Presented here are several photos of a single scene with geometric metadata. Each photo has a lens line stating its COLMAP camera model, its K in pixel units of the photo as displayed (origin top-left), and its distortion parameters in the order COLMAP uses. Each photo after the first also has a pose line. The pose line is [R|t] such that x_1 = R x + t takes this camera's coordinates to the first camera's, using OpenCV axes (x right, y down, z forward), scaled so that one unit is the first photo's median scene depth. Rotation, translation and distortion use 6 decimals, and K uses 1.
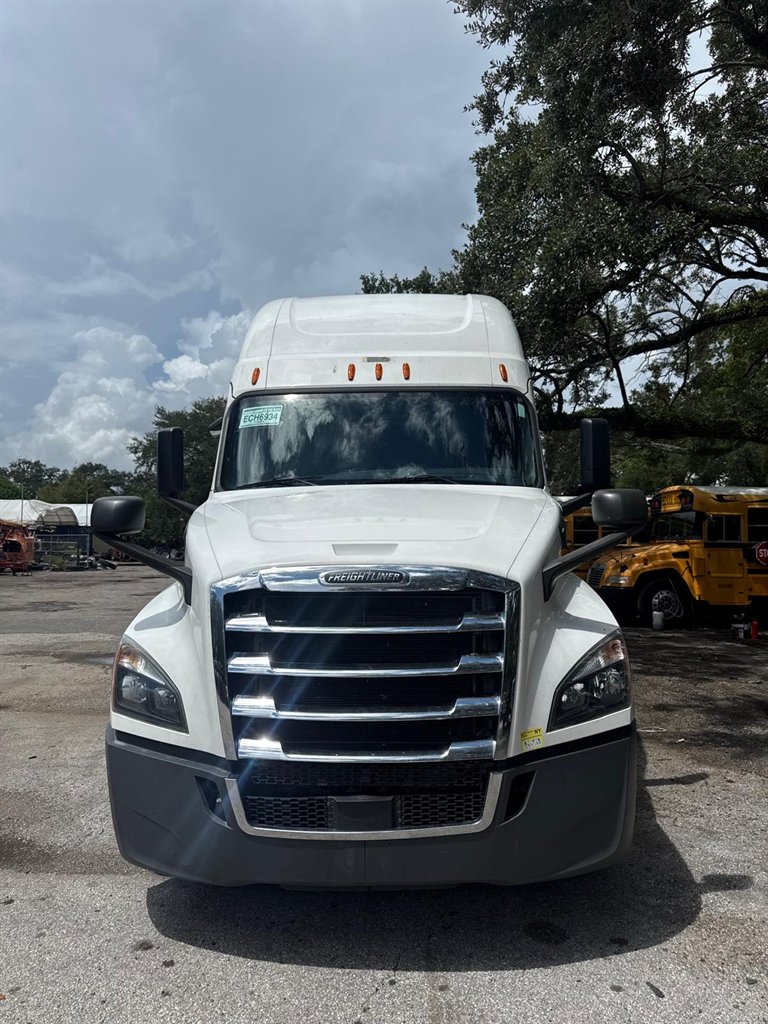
lens RADIAL K [[700.8, 0, 391.9], [0, 700.8, 518.2], [0, 0, 1]] dist [0.049794, -0.062531]
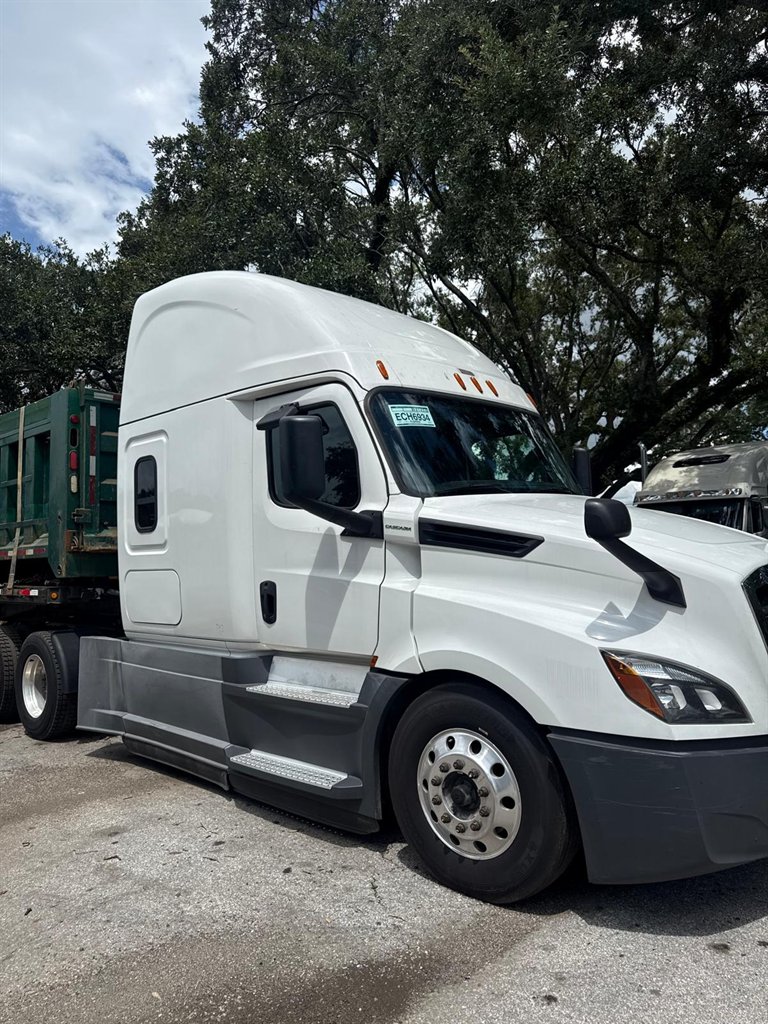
lens RADIAL K [[700.8, 0, 391.9], [0, 700.8, 518.2], [0, 0, 1]] dist [0.049794, -0.062531]
pose [[0.683420, 0.026718, 0.729537, -1.424558], [-0.001516, 0.999380, -0.035181, 0.034489], [-0.730024, 0.022938, 0.683036, 0.648579]]
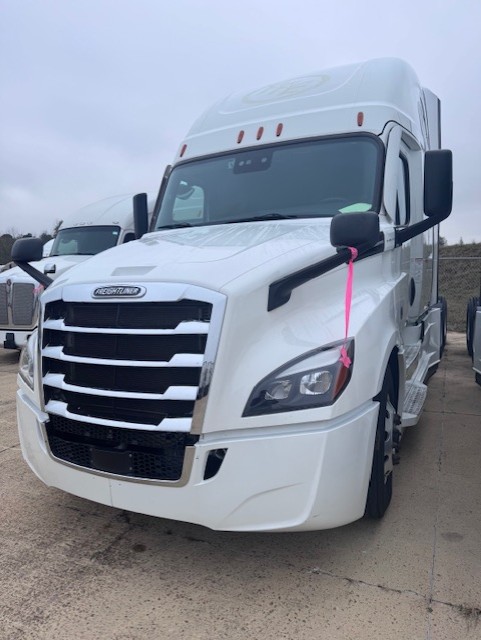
lens RADIAL K [[438.0, 0, 245.4], [0, 438.0, 323.9], [0, 0, 1]] dist [0.049794, -0.062531]
pose [[0.917560, 0.022788, -0.396944, 0.509536], [0.042707, 0.986932, 0.155377, 0.023374], [0.395297, -0.159520, 0.904596, 0.326264]]
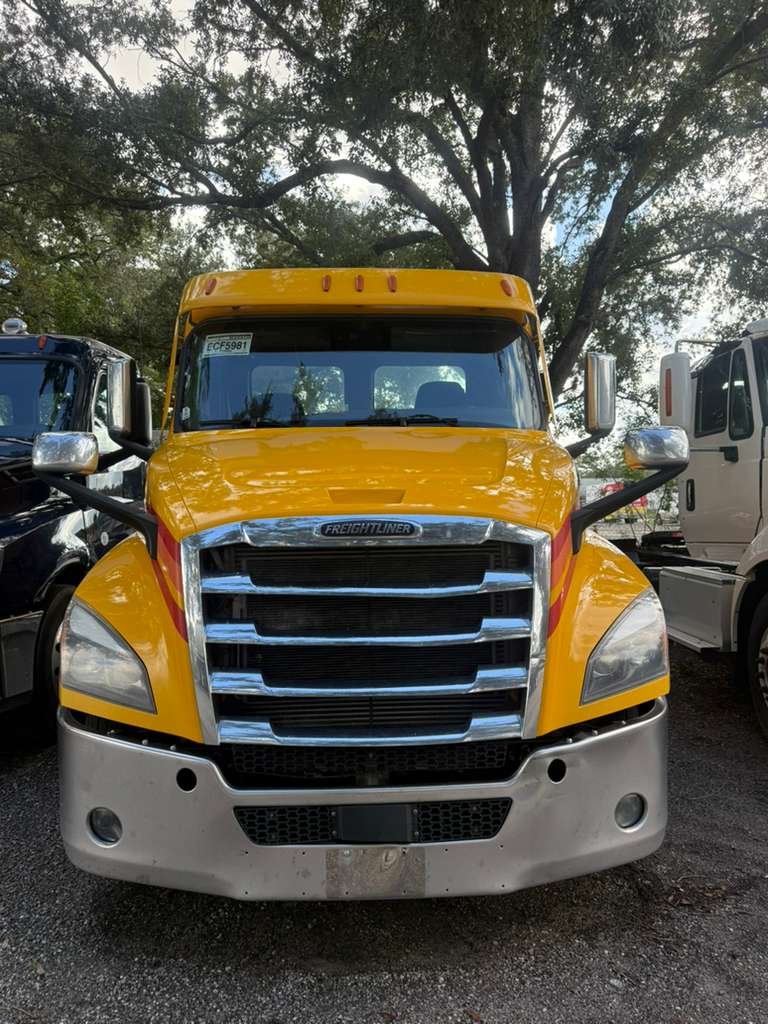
lens RADIAL K [[706.0, 0, 362.5], [0, 706.0, 515.7], [0, 0, 1]] dist [-0.012479, 0.029164]
pose [[0.996535, 0.003990, 0.083082, -0.113824], [-0.007200, 0.999237, 0.038374, 0.035011], [-0.082866, -0.038839, 0.995804, 0.153476]]
